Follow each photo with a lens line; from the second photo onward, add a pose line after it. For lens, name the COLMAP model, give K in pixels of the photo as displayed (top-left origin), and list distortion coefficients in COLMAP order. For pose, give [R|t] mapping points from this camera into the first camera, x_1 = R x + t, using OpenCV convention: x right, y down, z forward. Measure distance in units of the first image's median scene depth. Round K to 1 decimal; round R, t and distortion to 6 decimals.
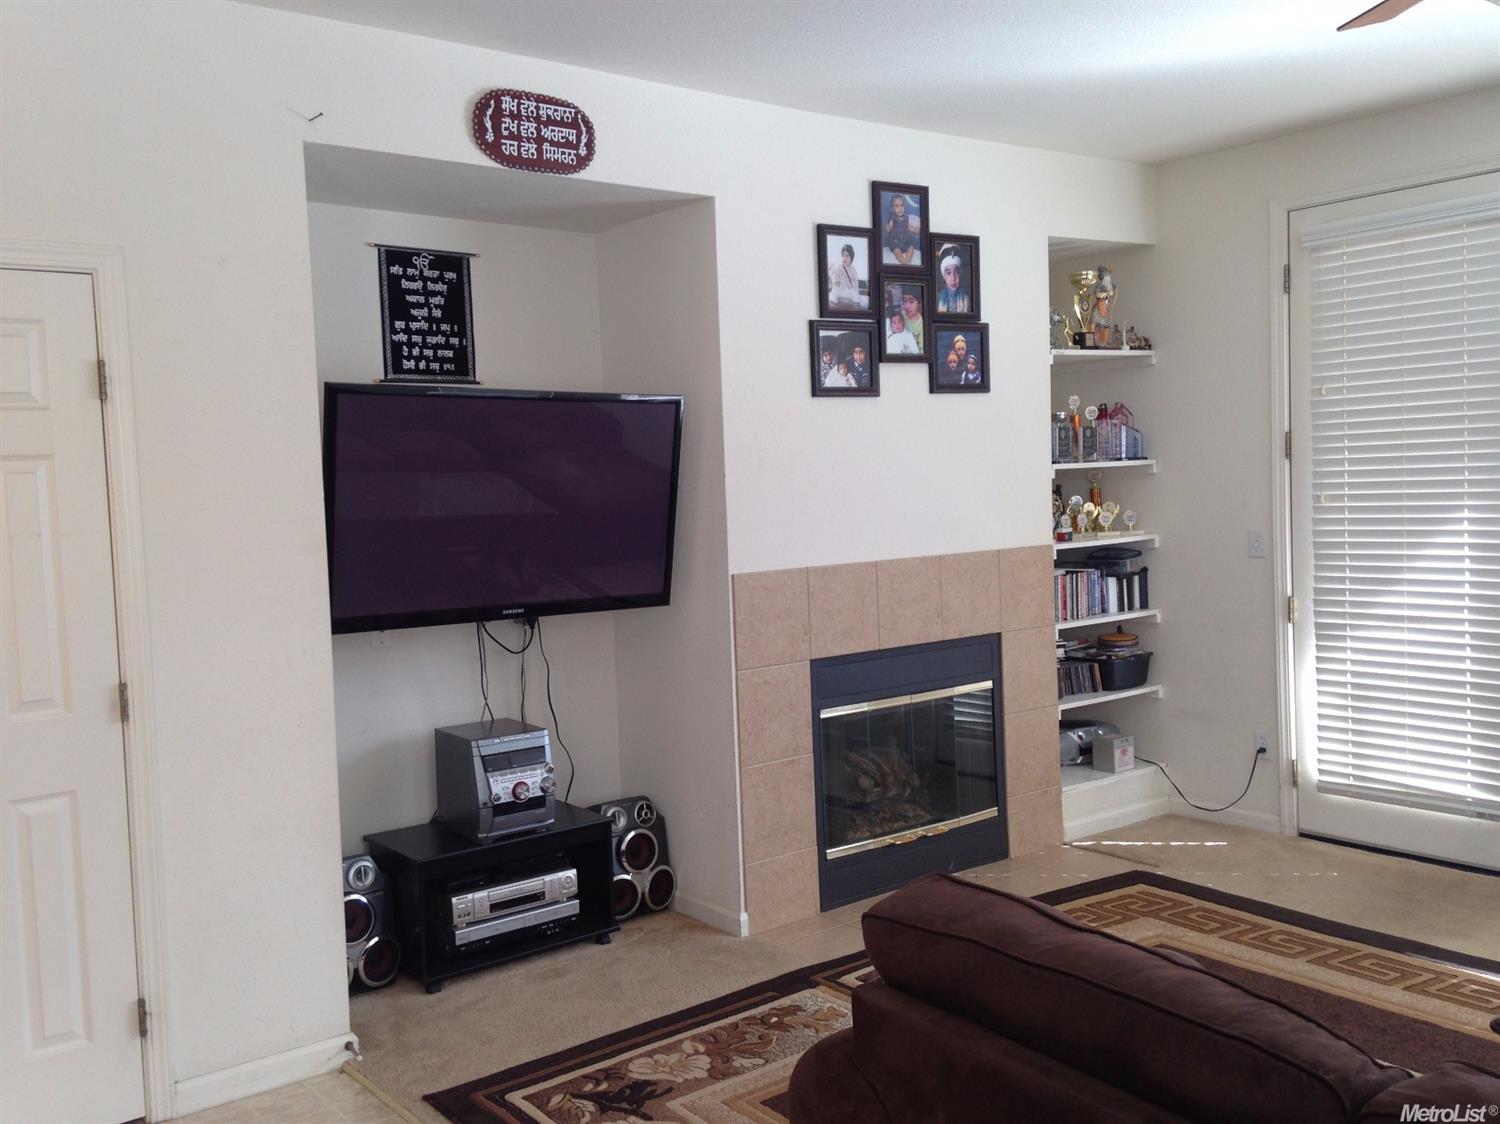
lens RADIAL K [[1344.9, 0, 755.5], [0, 1344.9, 551.4], [0, 0, 1]] dist [0.191958, -0.287573]
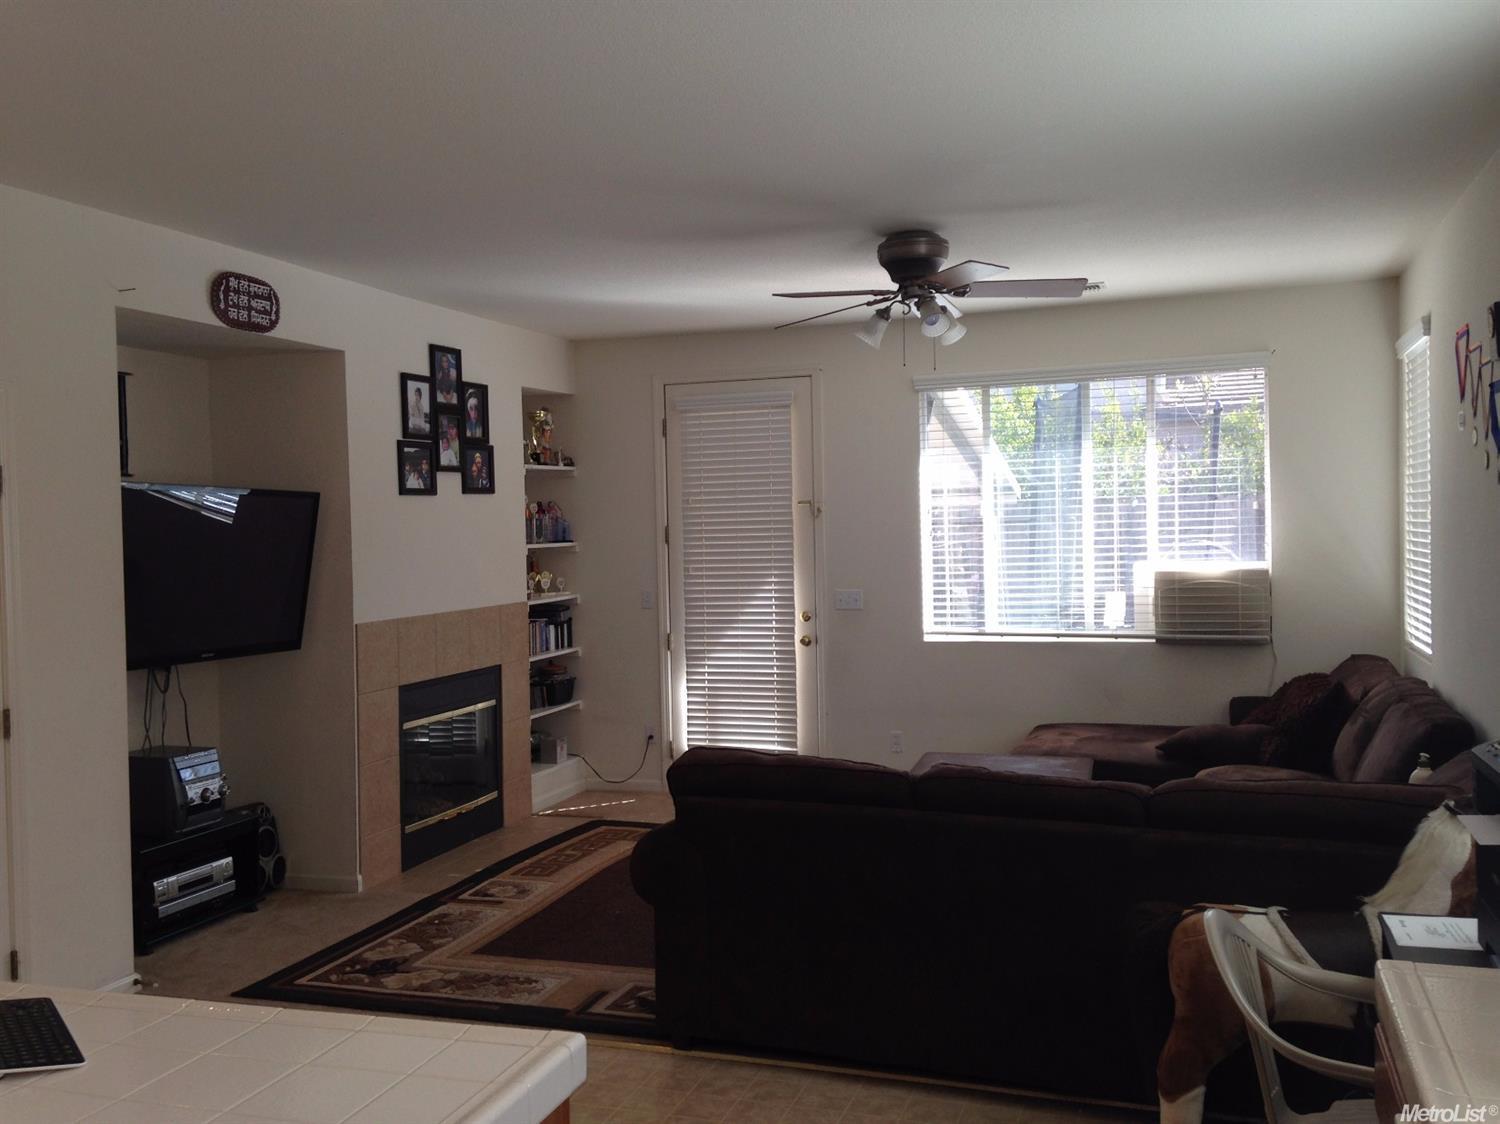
lens RADIAL K [[1344.9, 0, 755.5], [0, 1344.9, 551.4], [0, 0, 1]] dist [0.191958, -0.287573]
pose [[0.833415, 0.008572, 0.552581, -0.402688], [0.020773, 0.998687, -0.046823, 0.015247], [-0.552257, 0.050502, 0.832143, -0.340594]]
